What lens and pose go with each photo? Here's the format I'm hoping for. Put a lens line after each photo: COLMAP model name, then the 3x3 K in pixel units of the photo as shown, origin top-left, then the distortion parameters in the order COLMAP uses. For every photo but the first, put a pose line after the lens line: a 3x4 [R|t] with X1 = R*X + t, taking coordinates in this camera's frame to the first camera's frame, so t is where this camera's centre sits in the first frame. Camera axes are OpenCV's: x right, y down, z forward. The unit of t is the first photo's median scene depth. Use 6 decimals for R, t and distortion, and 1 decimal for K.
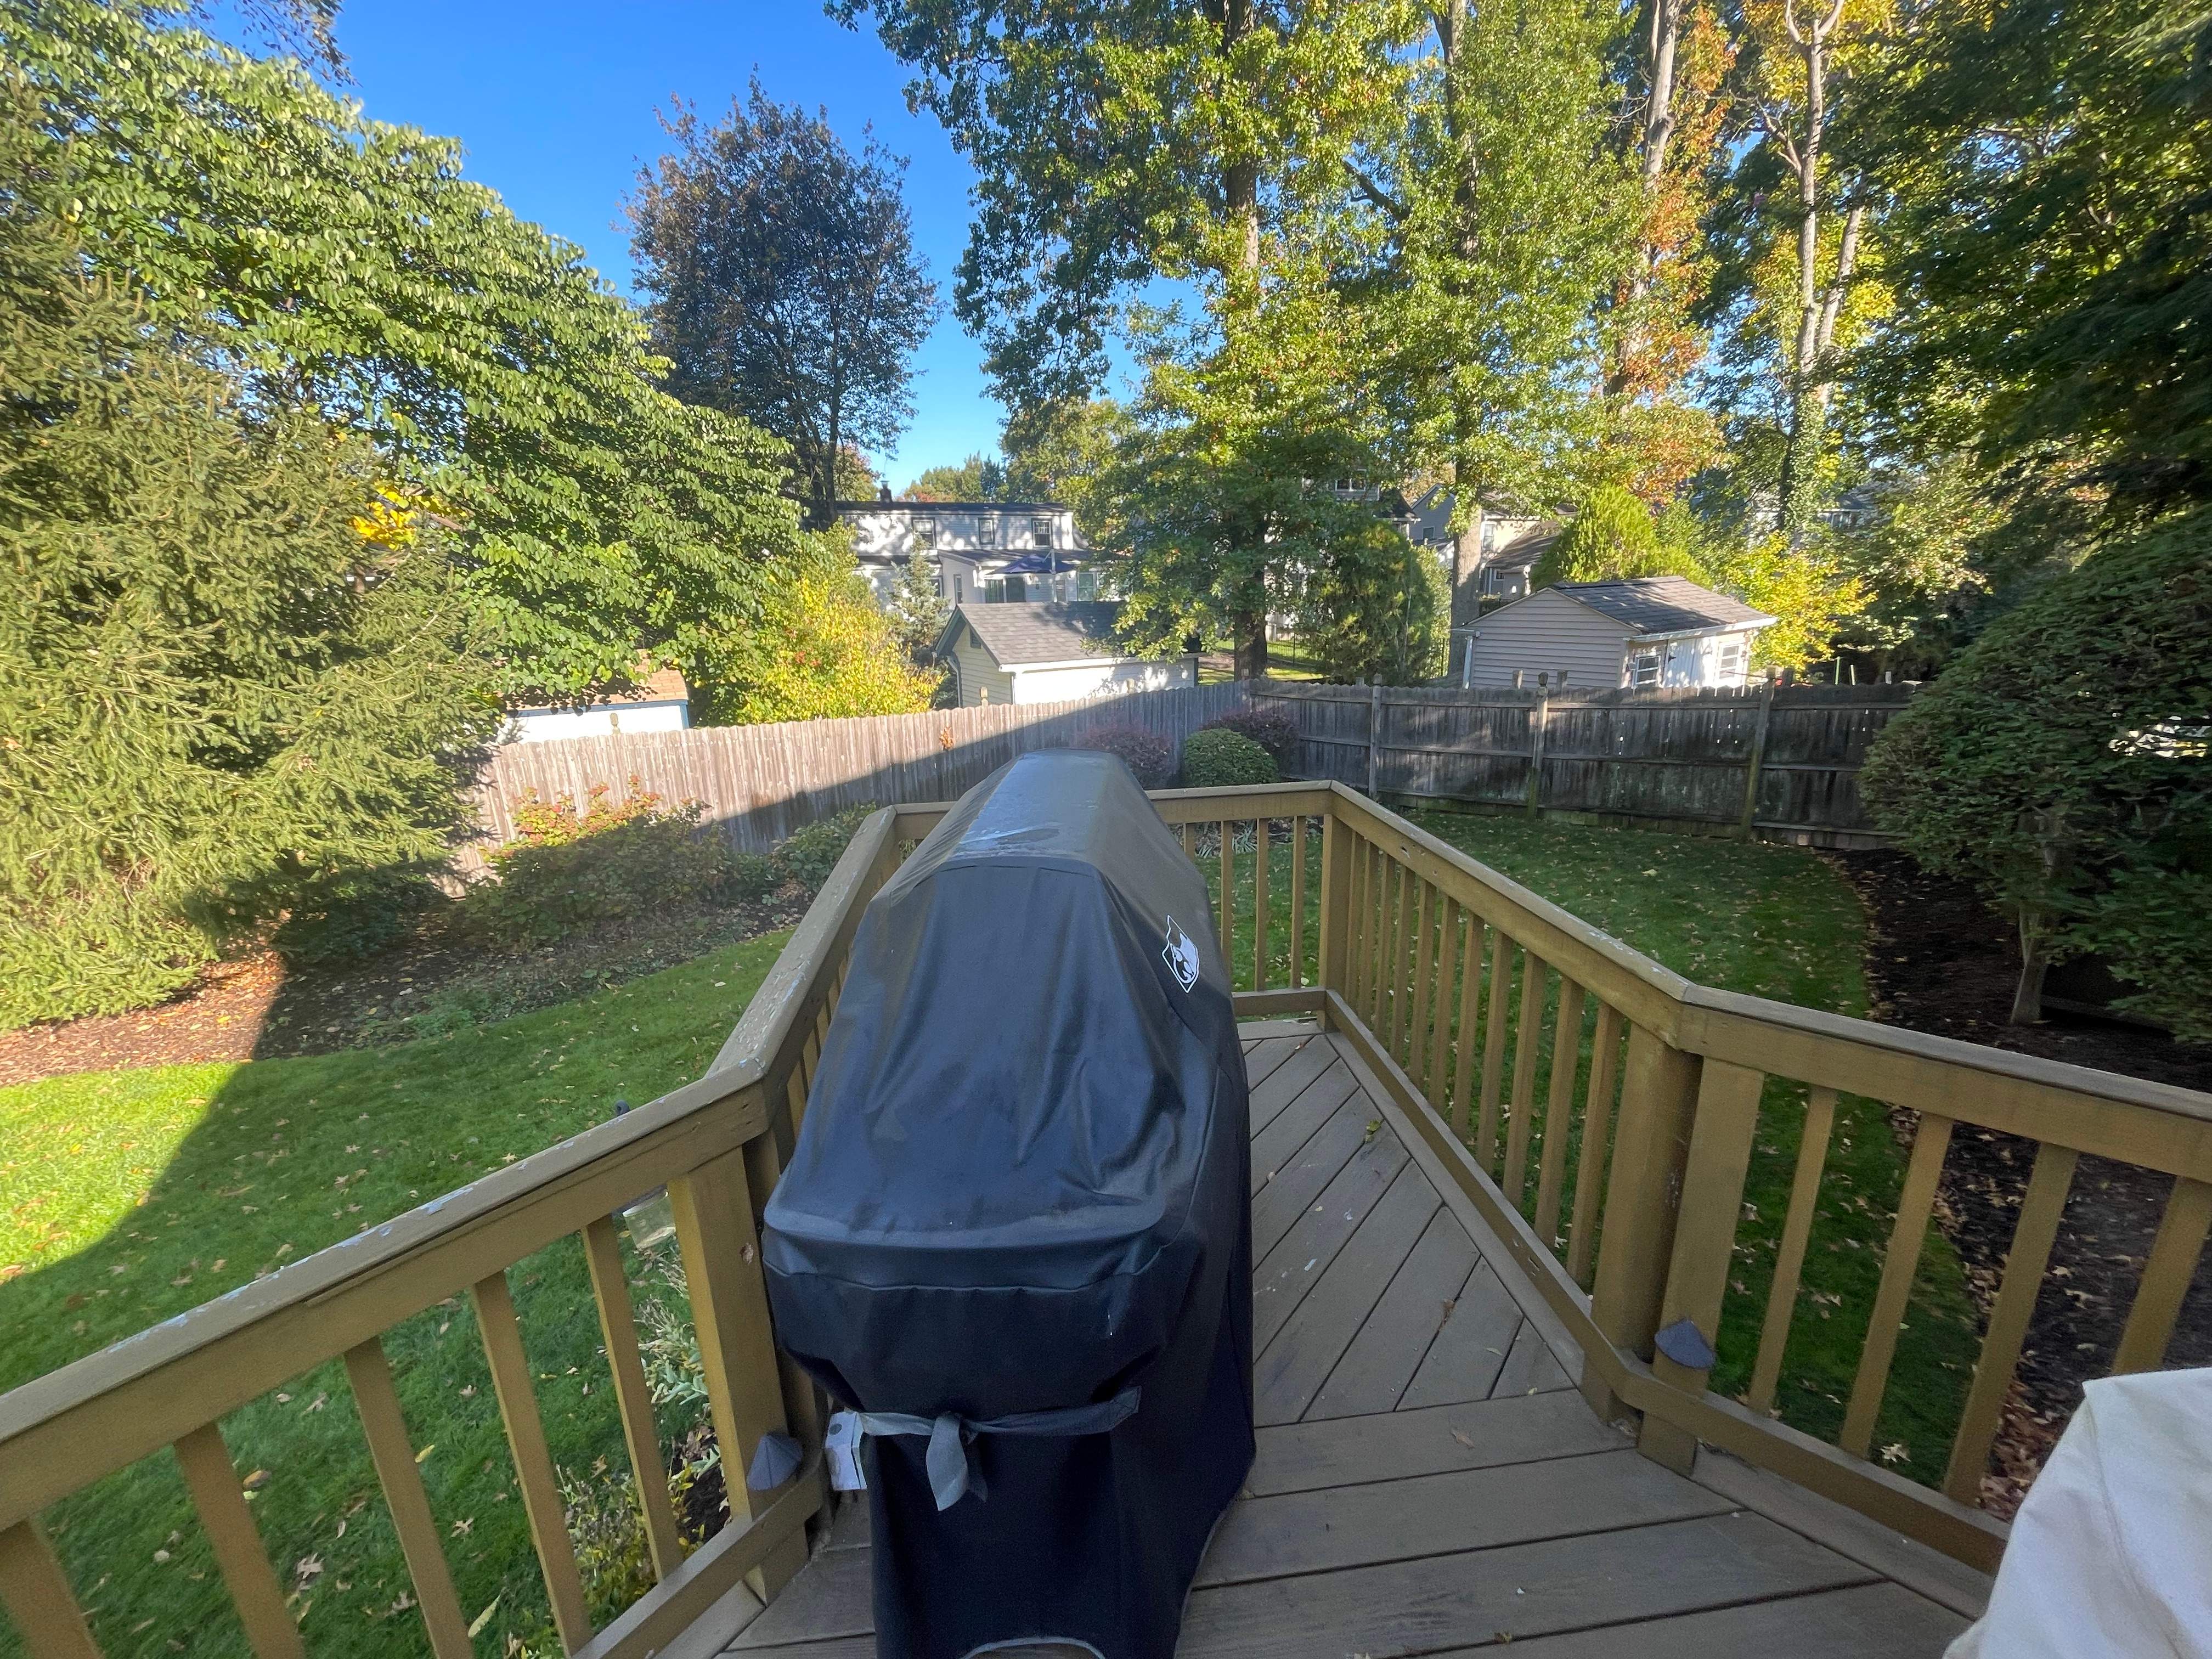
lens RADIAL K [[885.6, 0, 1104.3], [0, 885.6, 832.3], [0, 0, 1]] dist [-0.002711, -0.000779]
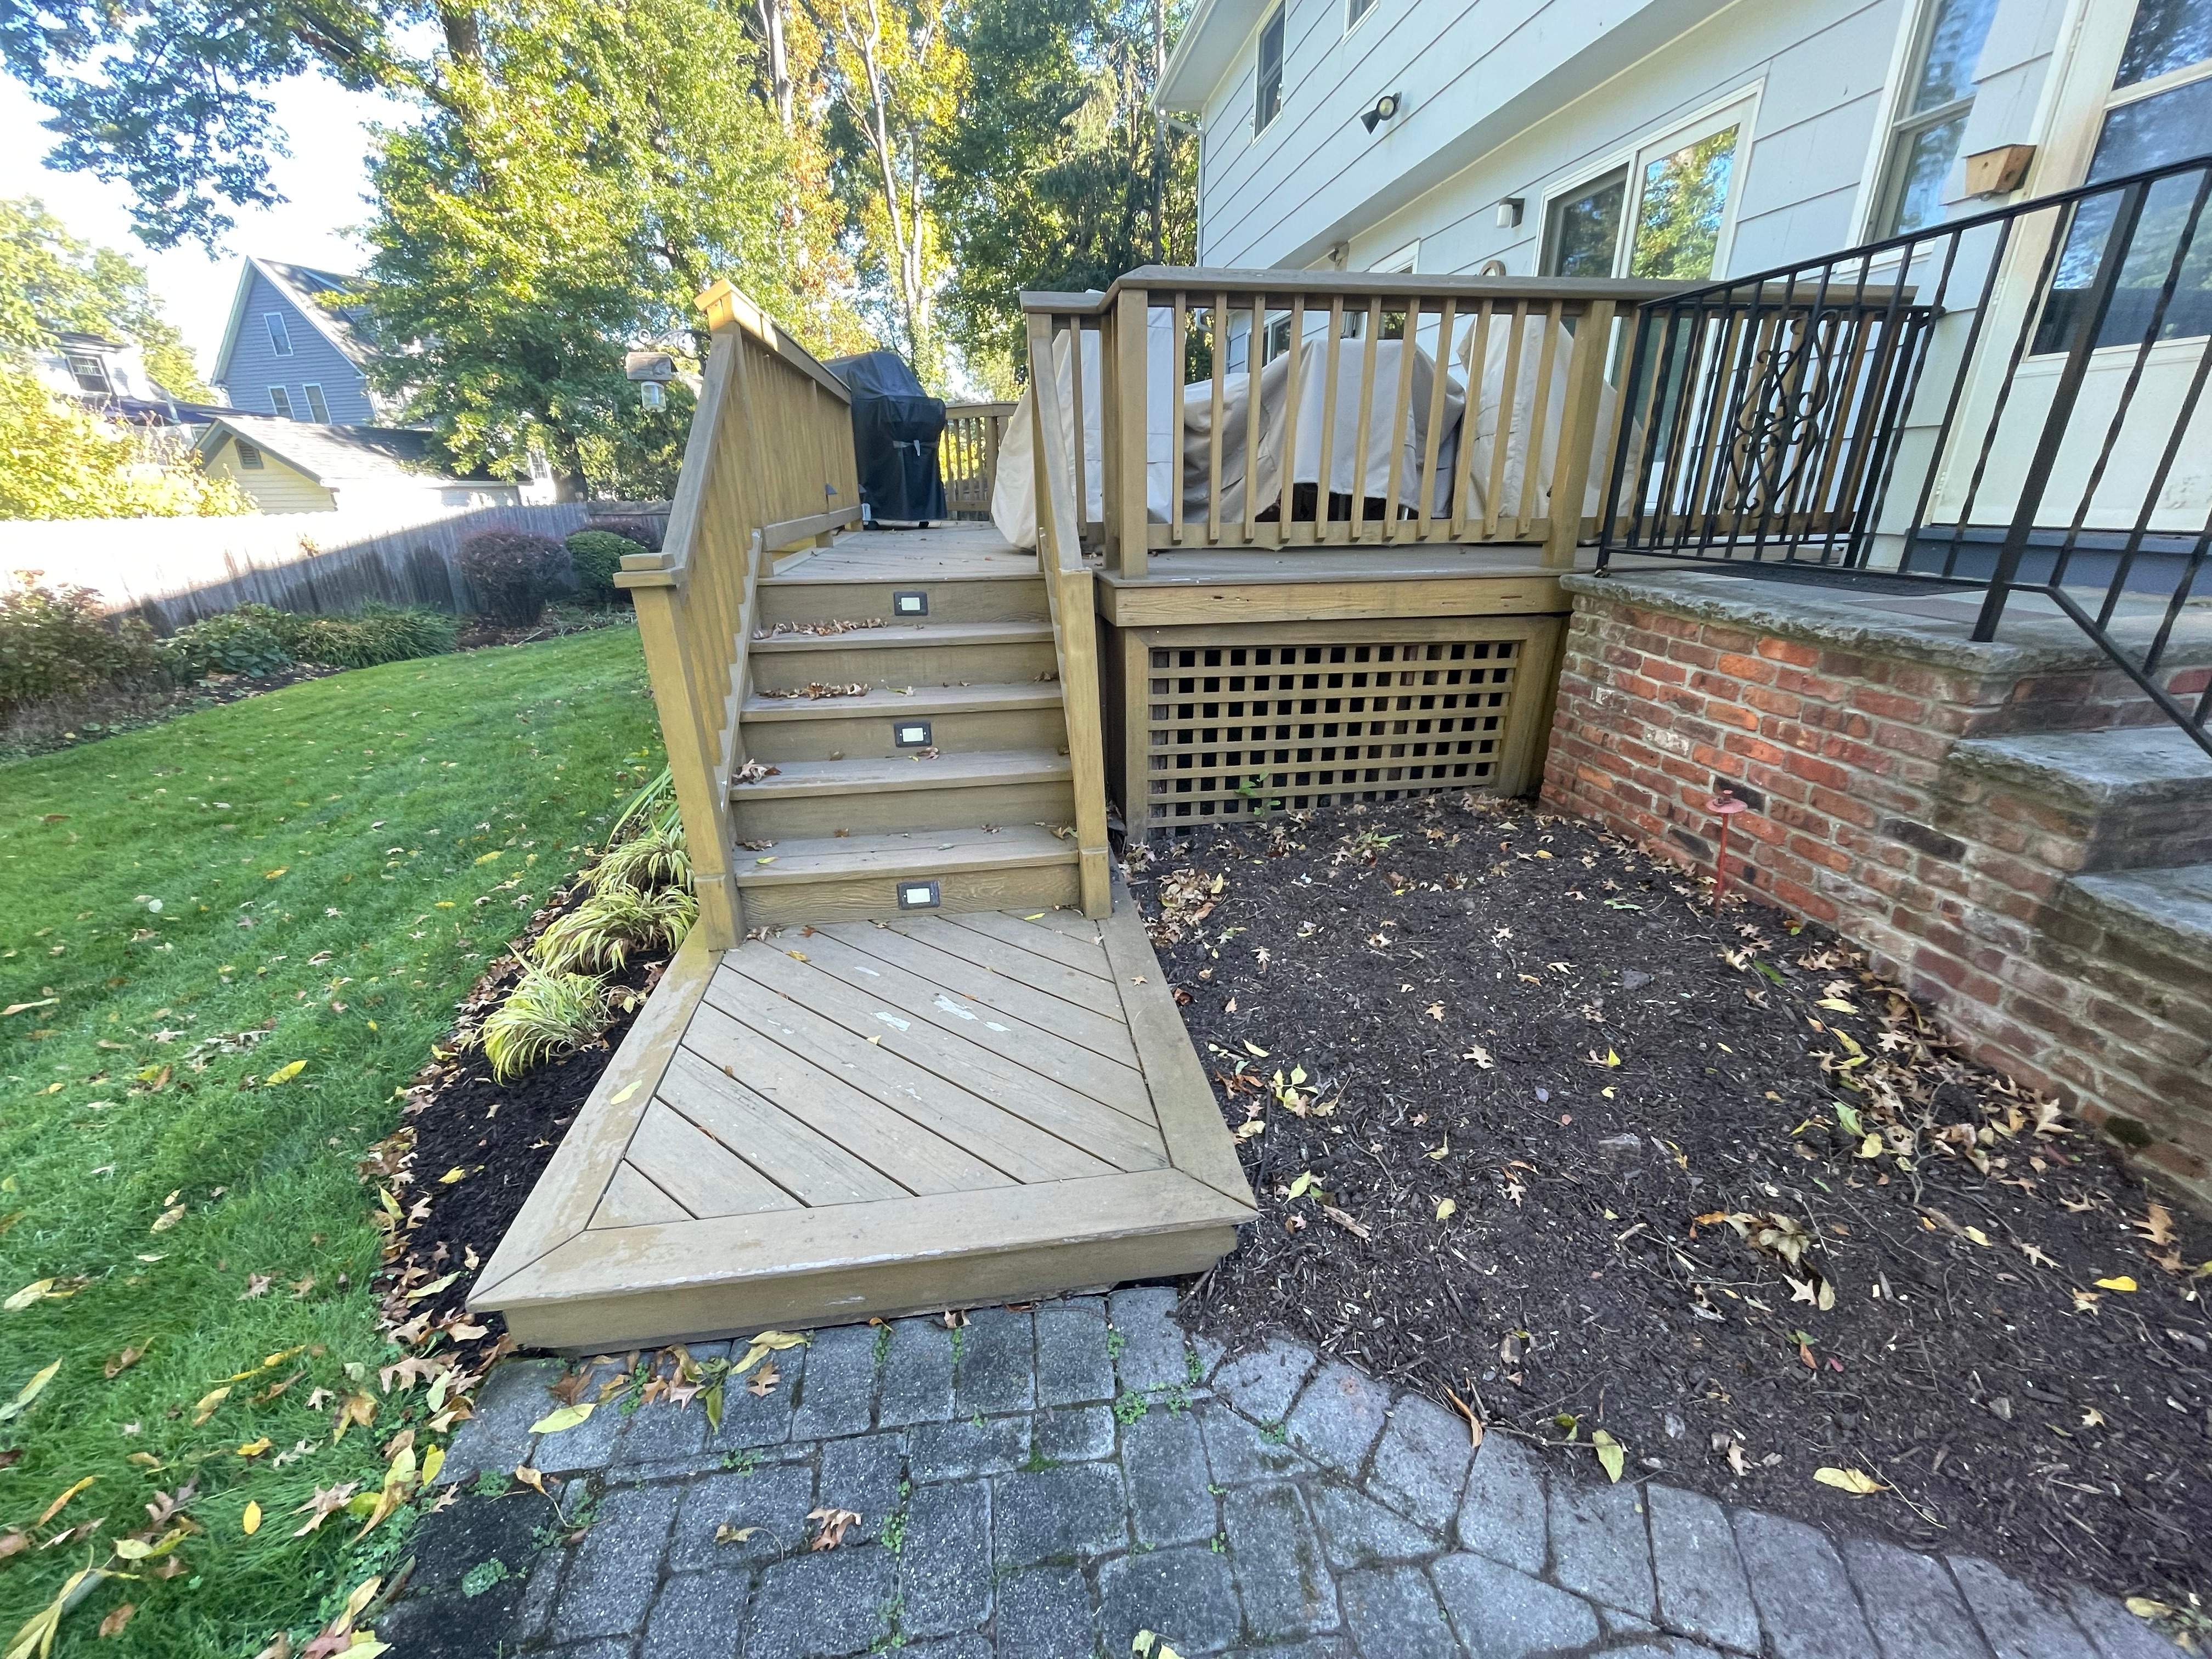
lens RADIAL K [[885.6, 0, 1104.3], [0, 885.6, 832.3], [0, 0, 1]] dist [-0.002711, -0.000779]
pose [[0.669221, -0.251601, 0.699171, -0.289361], [0.187128, 0.967670, 0.169110, 0.170243], [-0.719115, 0.017662, 0.694667, -0.276864]]
